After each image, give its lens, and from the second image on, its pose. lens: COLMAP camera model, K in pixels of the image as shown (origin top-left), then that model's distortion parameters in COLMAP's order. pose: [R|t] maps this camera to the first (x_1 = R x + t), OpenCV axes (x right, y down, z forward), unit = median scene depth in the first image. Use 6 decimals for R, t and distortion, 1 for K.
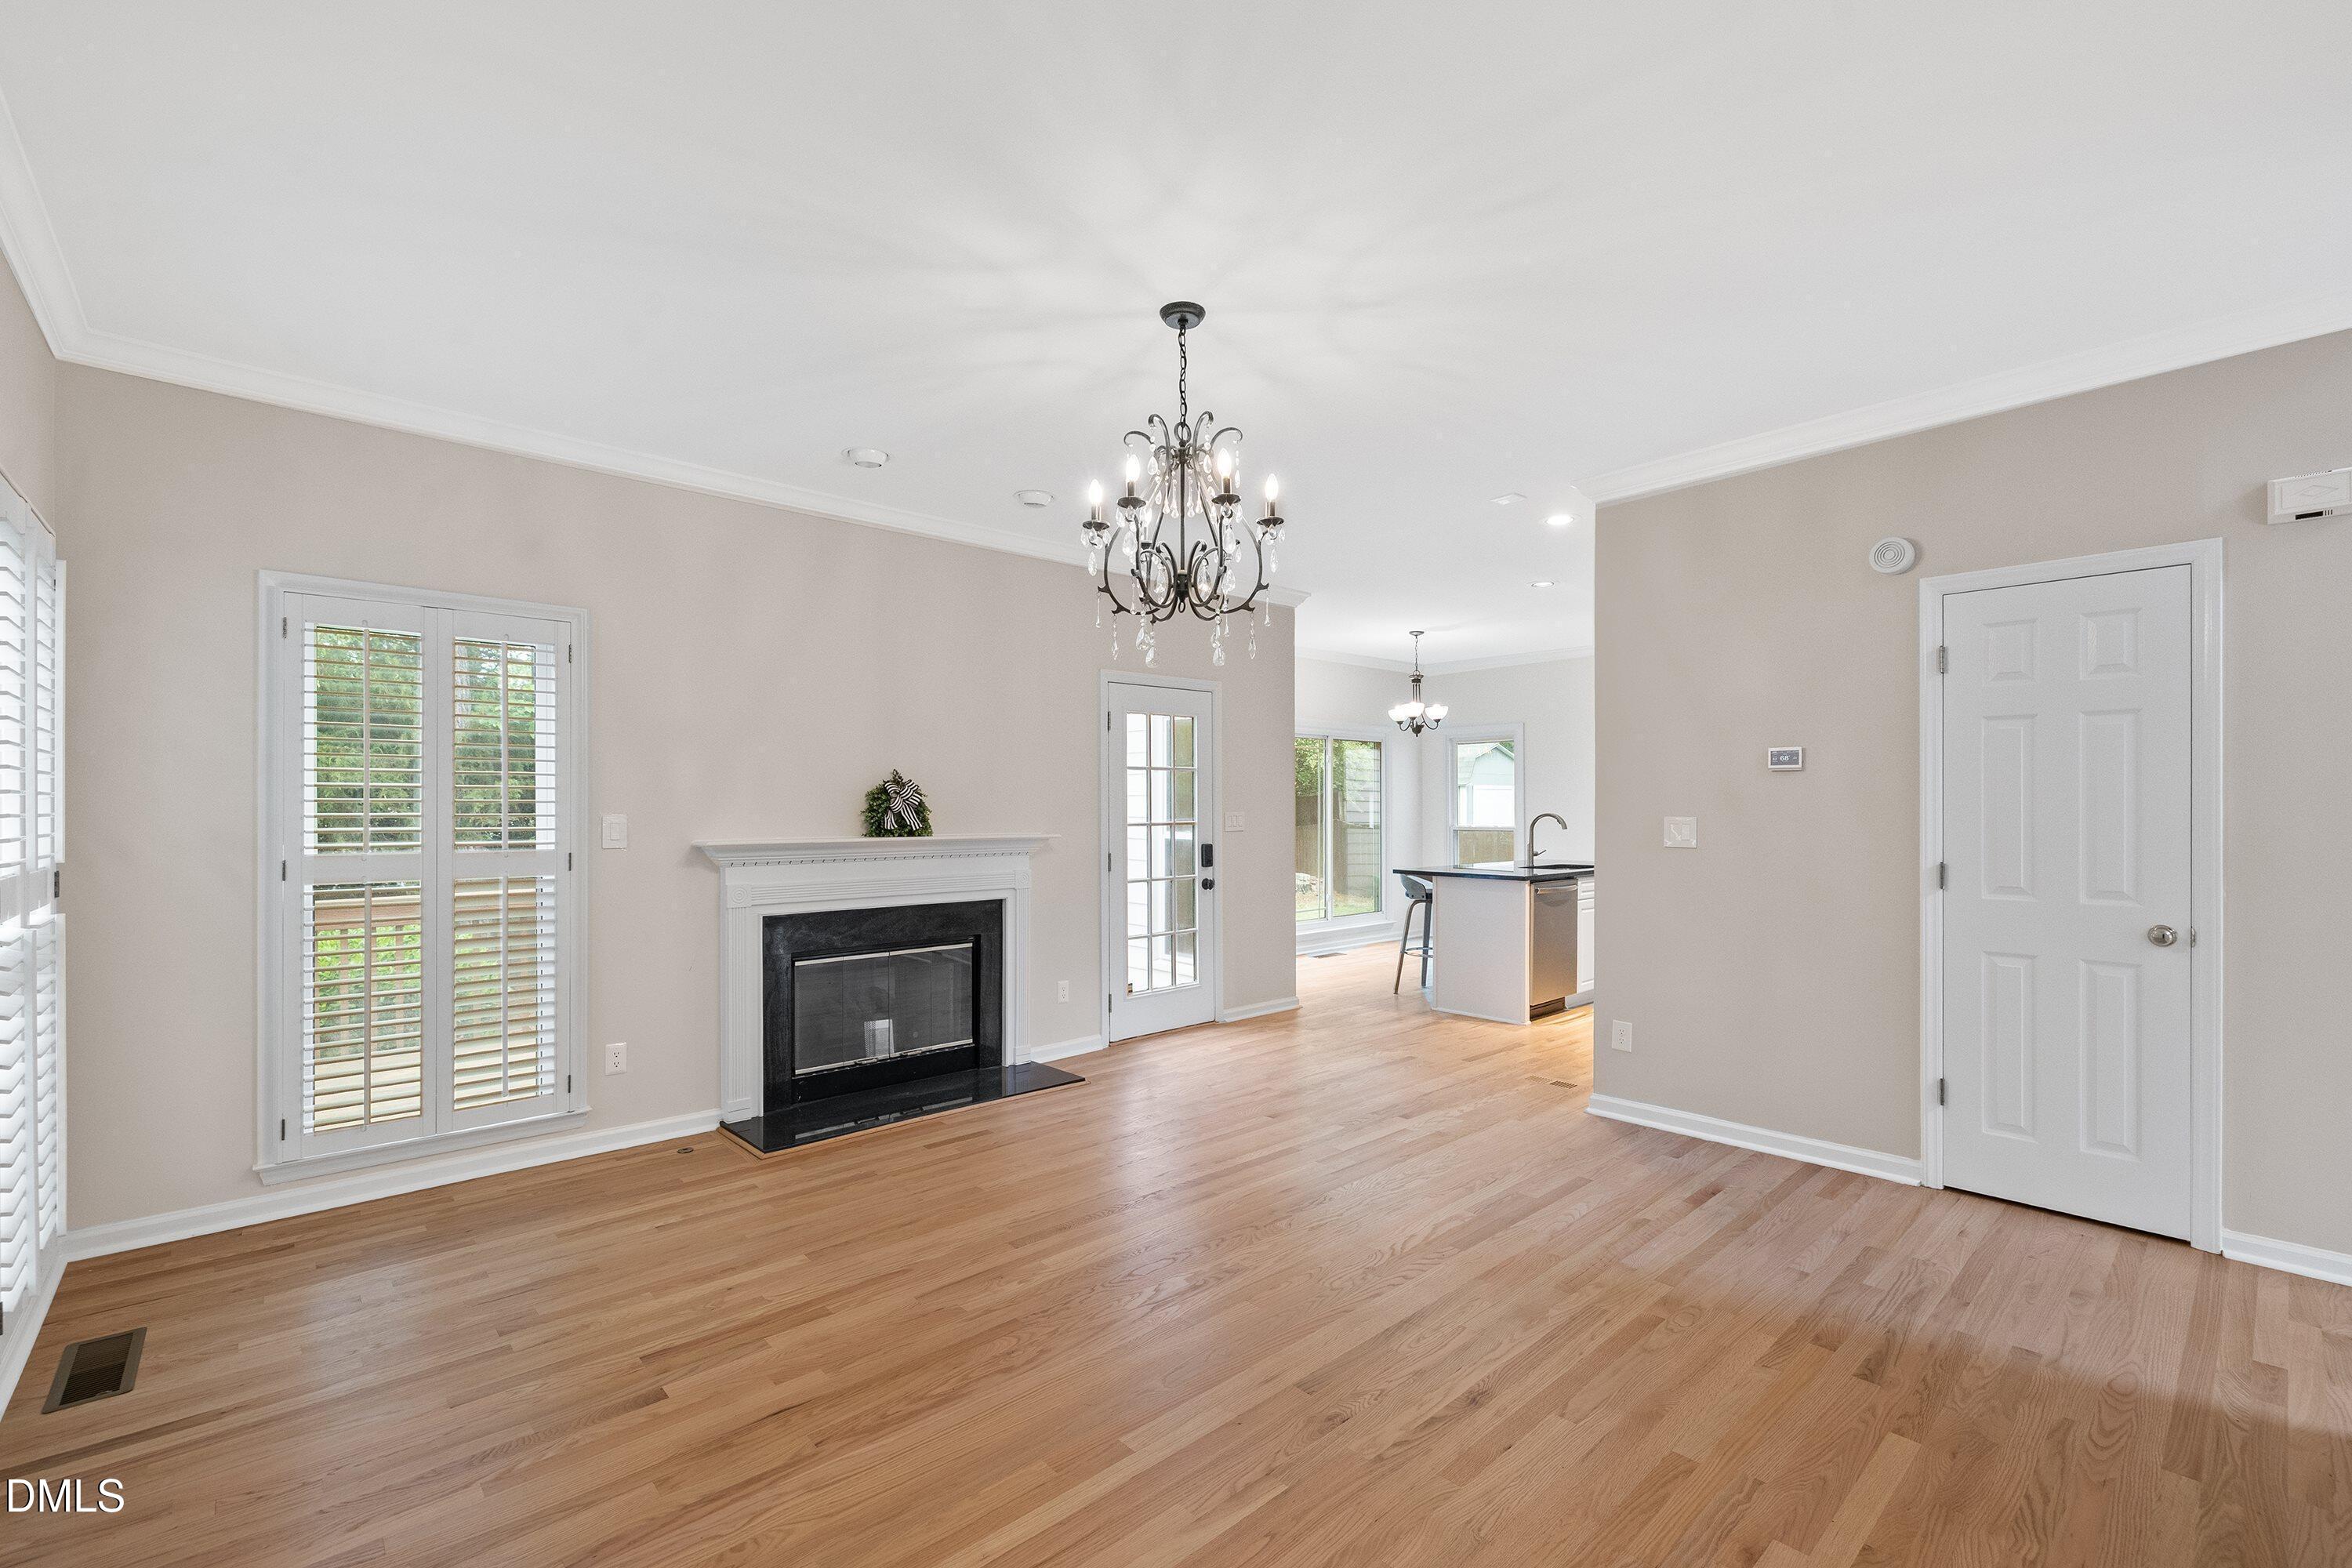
lens RADIAL K [[994.8, 0, 1173.8], [0, 994.8, 799.5], [0, 0, 1]] dist [-0.000948, -0.000156]
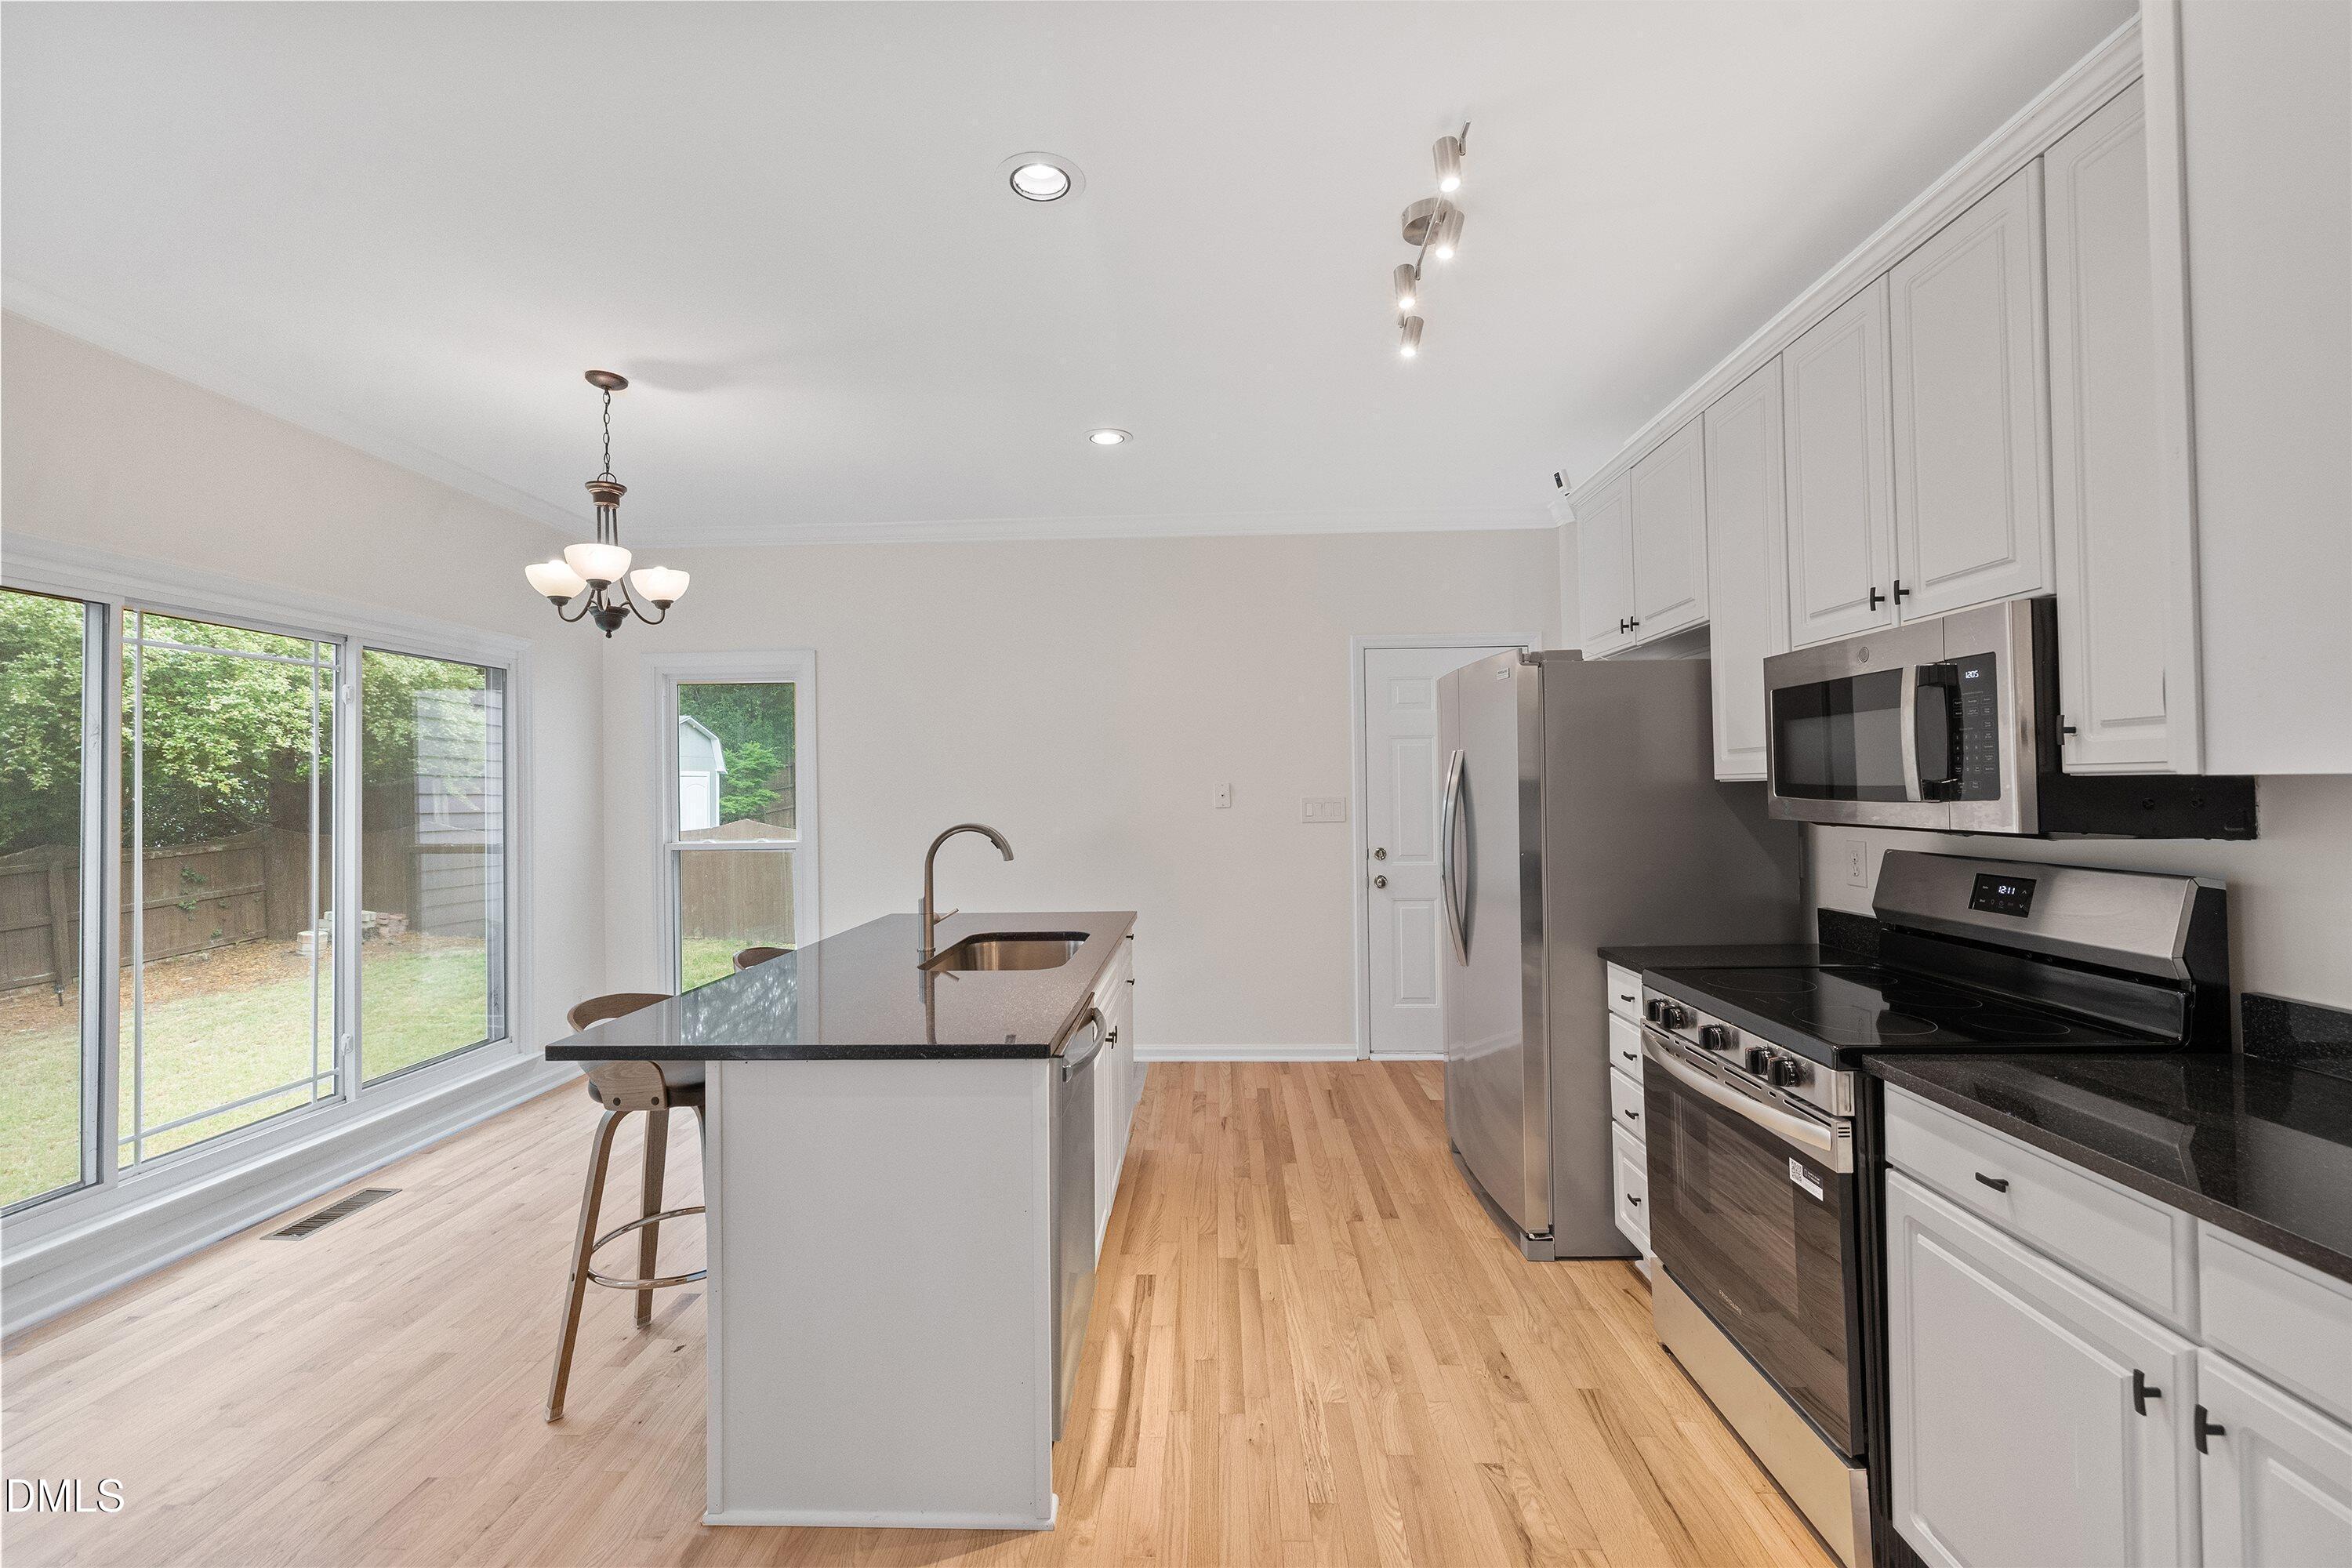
lens RADIAL K [[994.8, 0, 1173.8], [0, 994.8, 799.5], [0, 0, 1]] dist [-0.000948, -0.000156]
pose [[0.701360, -0.011782, 0.712710, 0.117950], [0.004459, 0.999916, 0.012141, -0.001209], [-0.712794, -0.005337, 0.701353, 0.558533]]
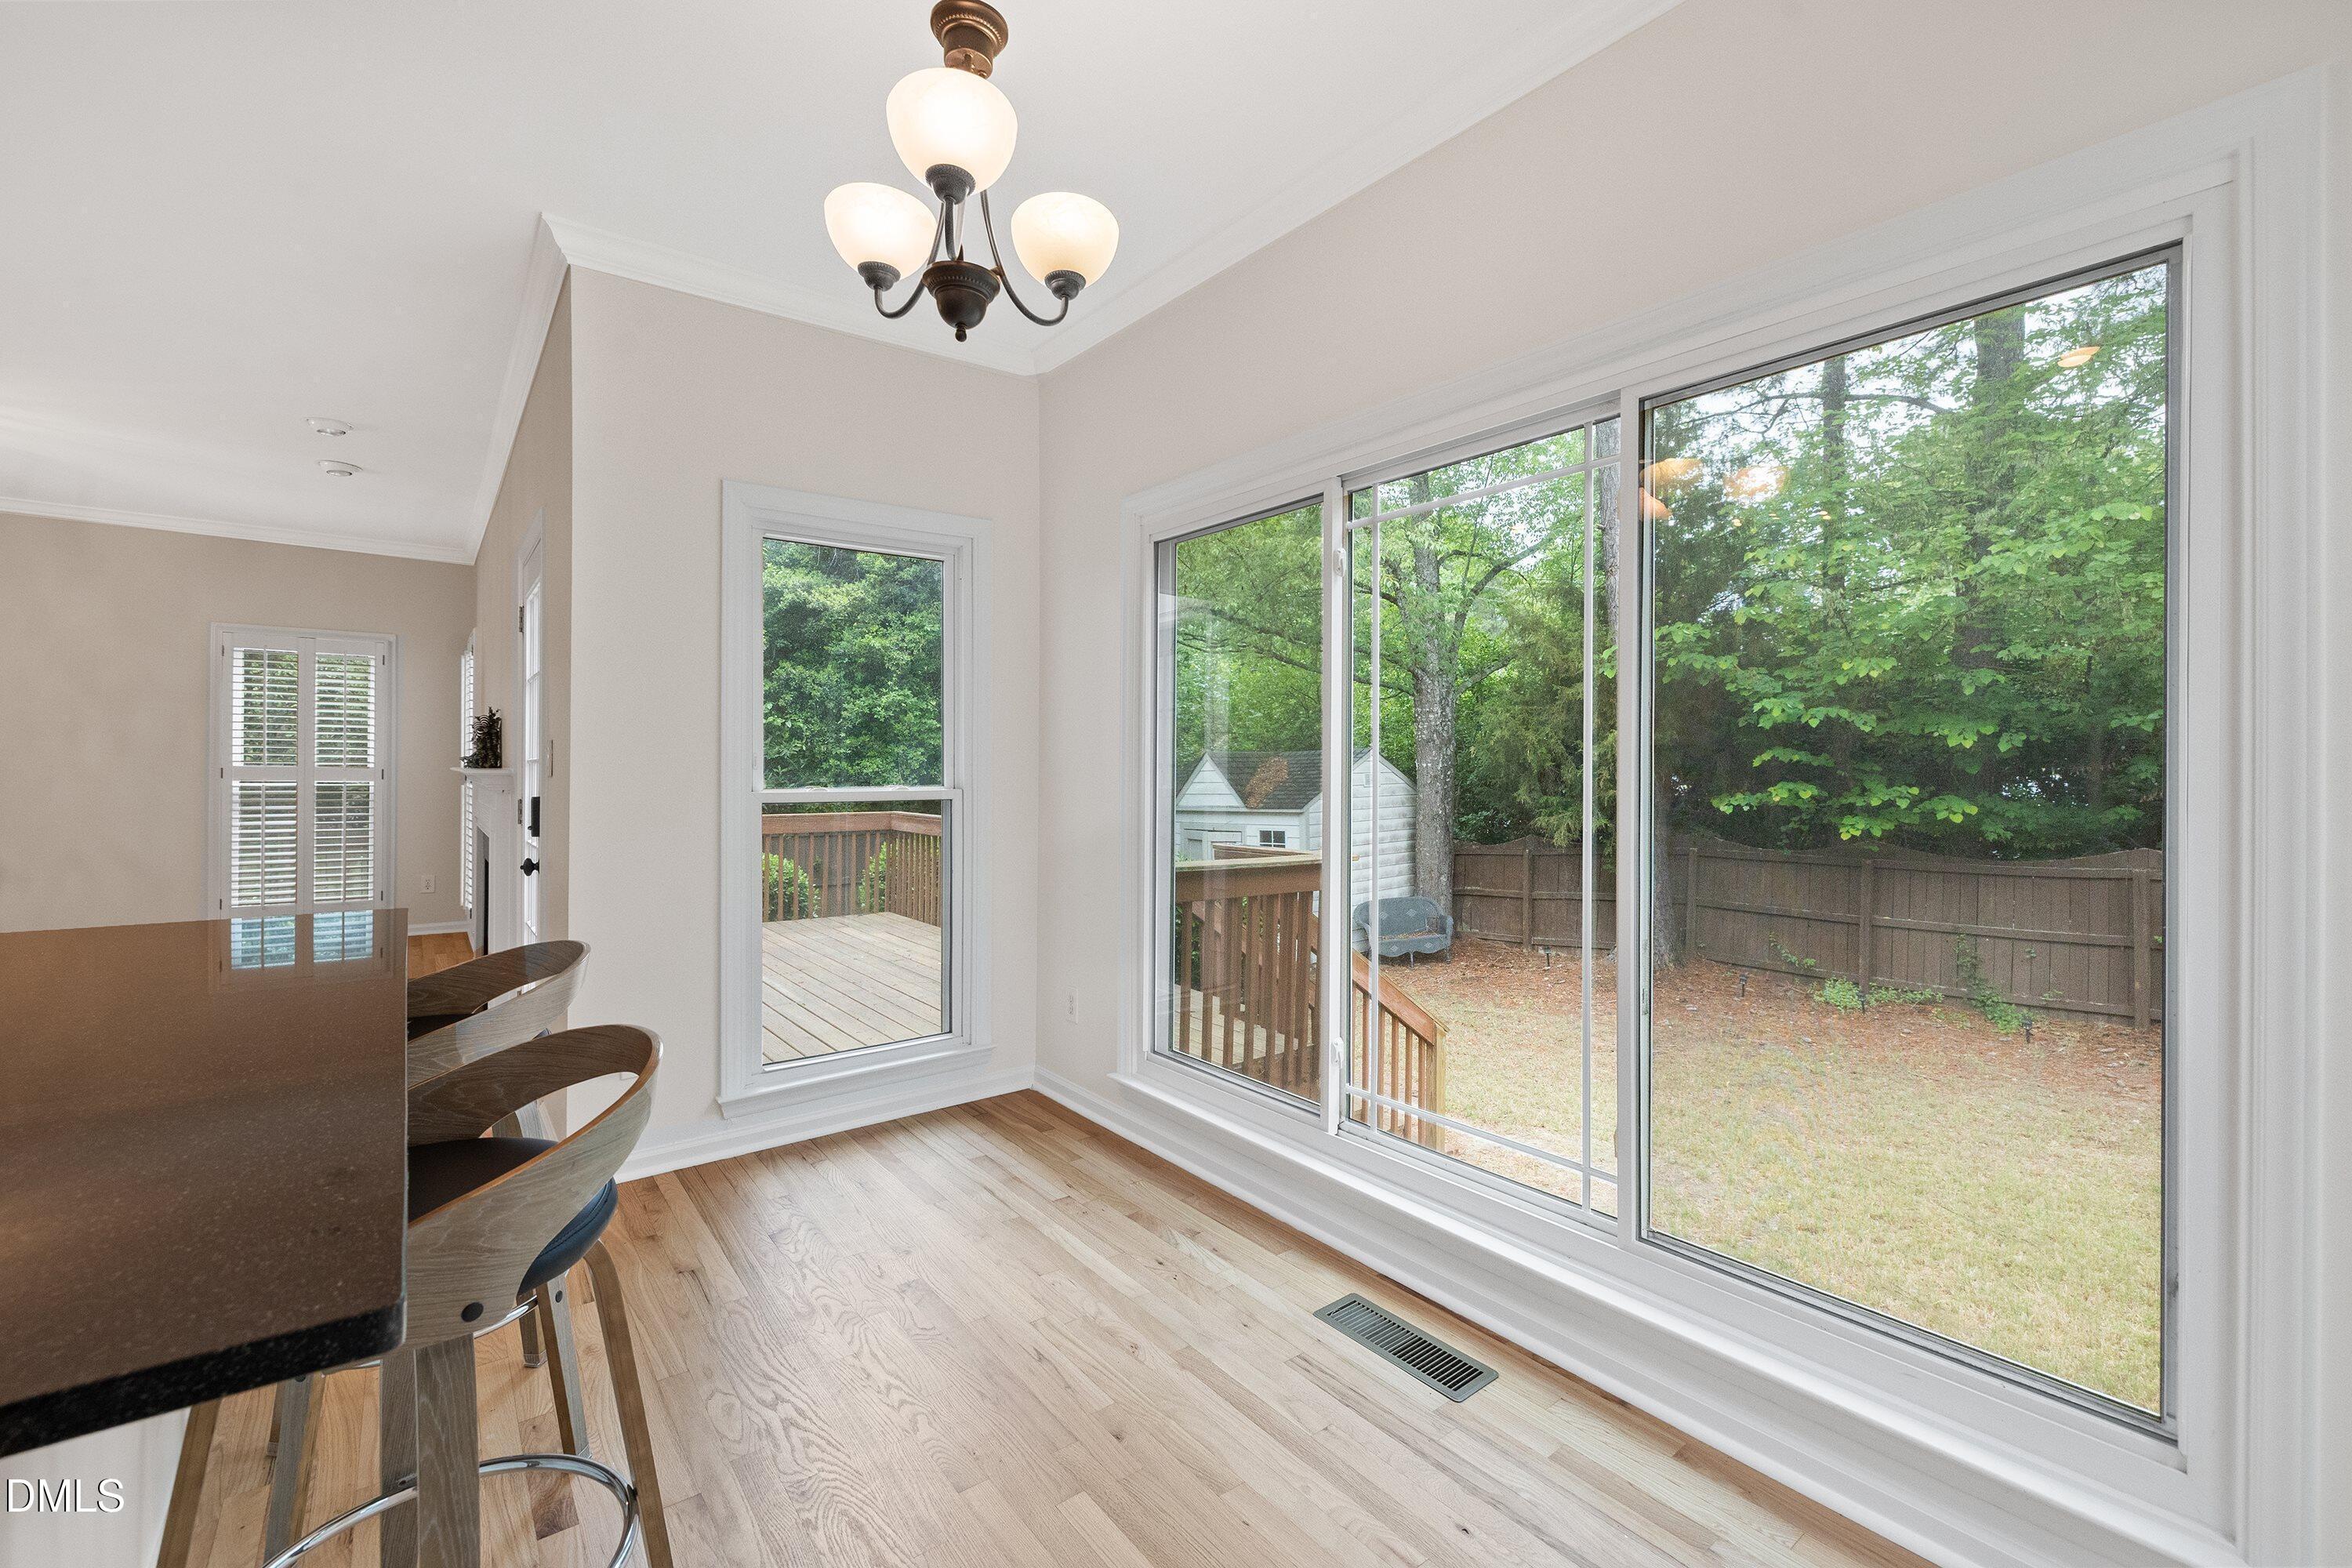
lens RADIAL K [[989.9, 0, 1179.5], [0, 989.9, 769.9], [0, 0, 1]] dist [0.001107, 0.000098]
pose [[-0.071861, 0.004210, -0.997406, 0.423997], [-0.000120, 0.999991, 0.004229, 0.020015], [0.997415, 0.000423, -0.071859, 1.043246]]
